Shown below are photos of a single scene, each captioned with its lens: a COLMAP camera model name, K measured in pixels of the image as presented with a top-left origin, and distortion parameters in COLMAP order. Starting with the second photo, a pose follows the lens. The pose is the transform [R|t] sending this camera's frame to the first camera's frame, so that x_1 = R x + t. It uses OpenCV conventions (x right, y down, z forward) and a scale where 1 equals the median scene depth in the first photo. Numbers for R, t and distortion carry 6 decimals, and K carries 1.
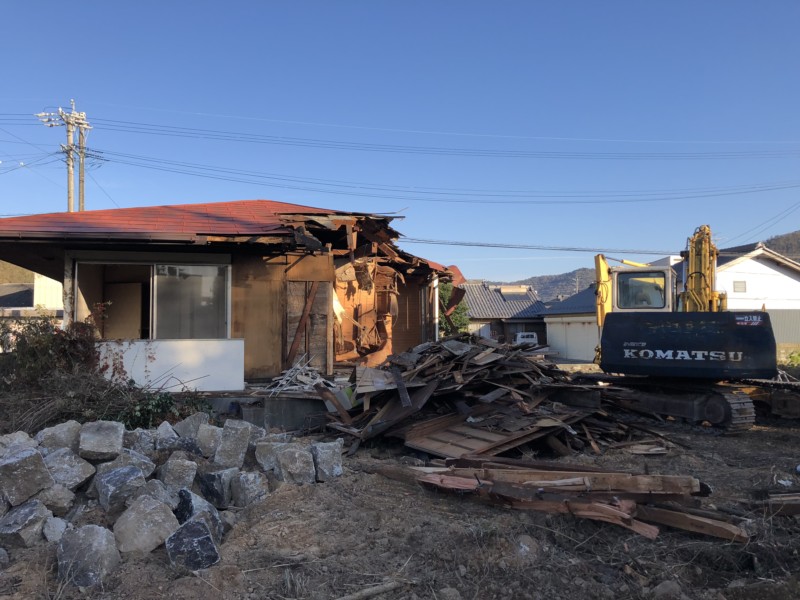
lens RADIAL K [[651.5, 0, 402.2], [0, 651.5, 299.0], [0, 0, 1]] dist [0.024410, -0.016653]
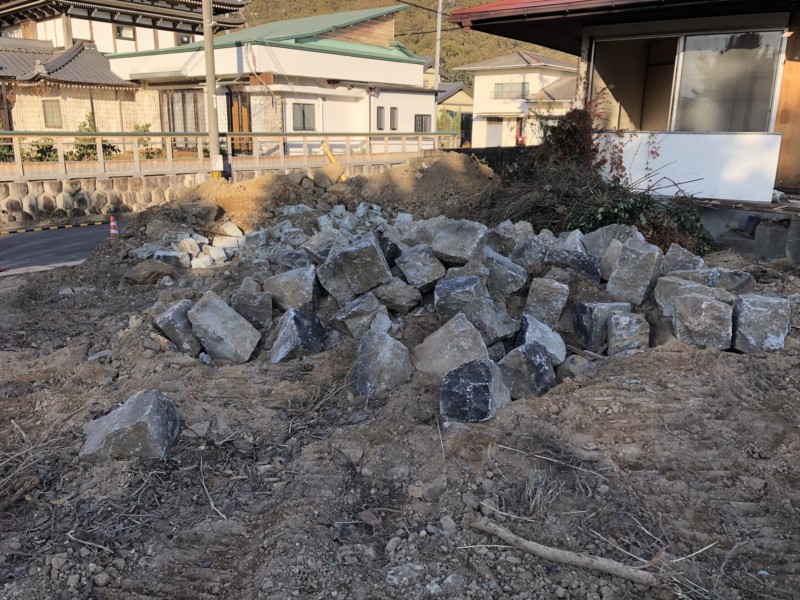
lens RADIAL K [[651.5, 0, 397.0], [0, 651.5, 297.2], [0, 0, 1]] dist [0.024410, -0.016653]
pose [[0.635821, 0.209777, -0.742782, 0.153339], [0.022211, 0.956985, 0.289286, 0.032566], [0.771517, -0.200432, 0.603812, 0.393265]]
